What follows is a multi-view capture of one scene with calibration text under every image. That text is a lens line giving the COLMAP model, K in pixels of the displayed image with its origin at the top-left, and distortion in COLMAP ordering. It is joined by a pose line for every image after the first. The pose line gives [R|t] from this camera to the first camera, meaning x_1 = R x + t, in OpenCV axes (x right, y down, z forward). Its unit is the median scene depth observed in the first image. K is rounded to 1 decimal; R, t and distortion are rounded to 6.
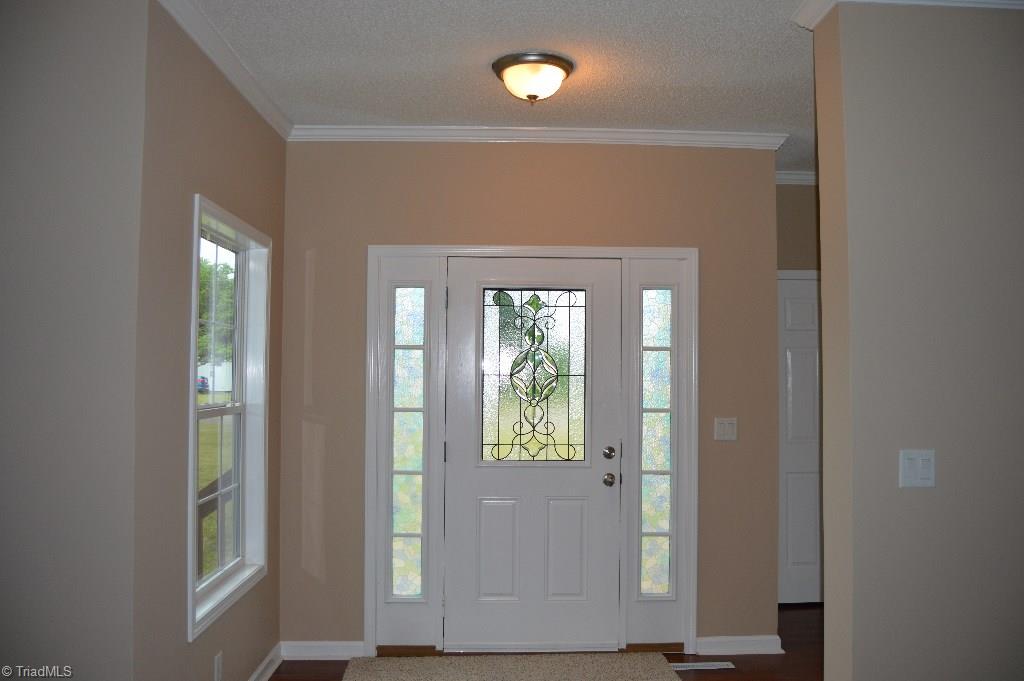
lens RADIAL K [[812.8, 0, 511.3], [0, 812.8, 336.7], [0, 0, 1]] dist [-0.070608, -0.012911]
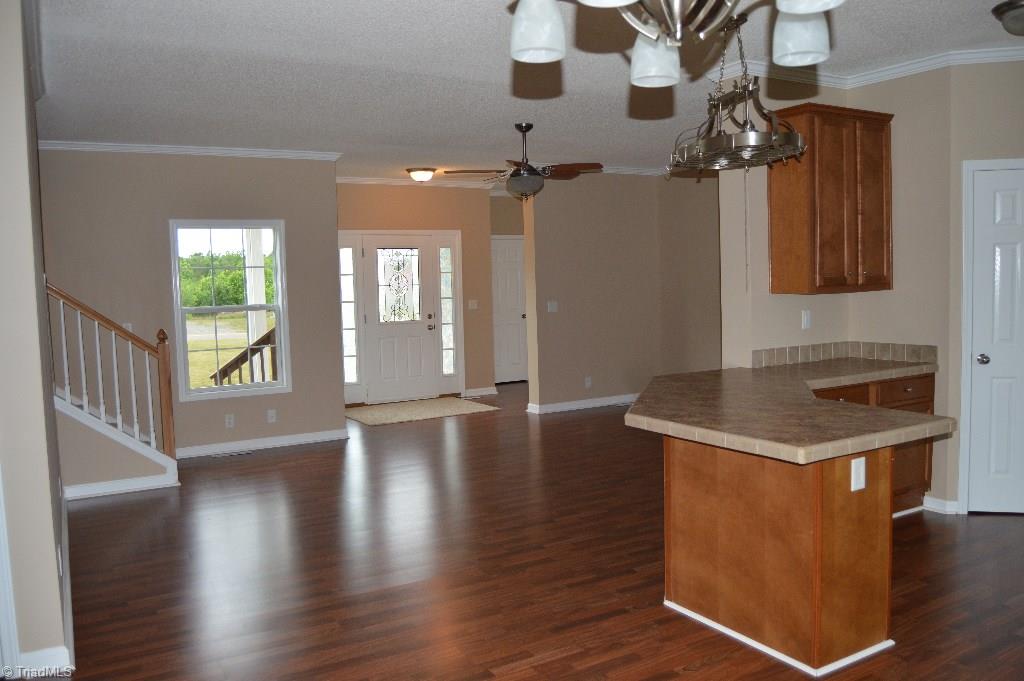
lens RADIAL K [[812.8, 0, 511.4], [0, 812.8, 341.3], [0, 0, 1]] dist [-0.070608, -0.012911]
pose [[0.889805, -0.063025, 0.451968, -0.756980], [0.016014, 0.994119, 0.107099, -0.037744], [-0.456060, -0.088060, 0.885582, -1.252736]]
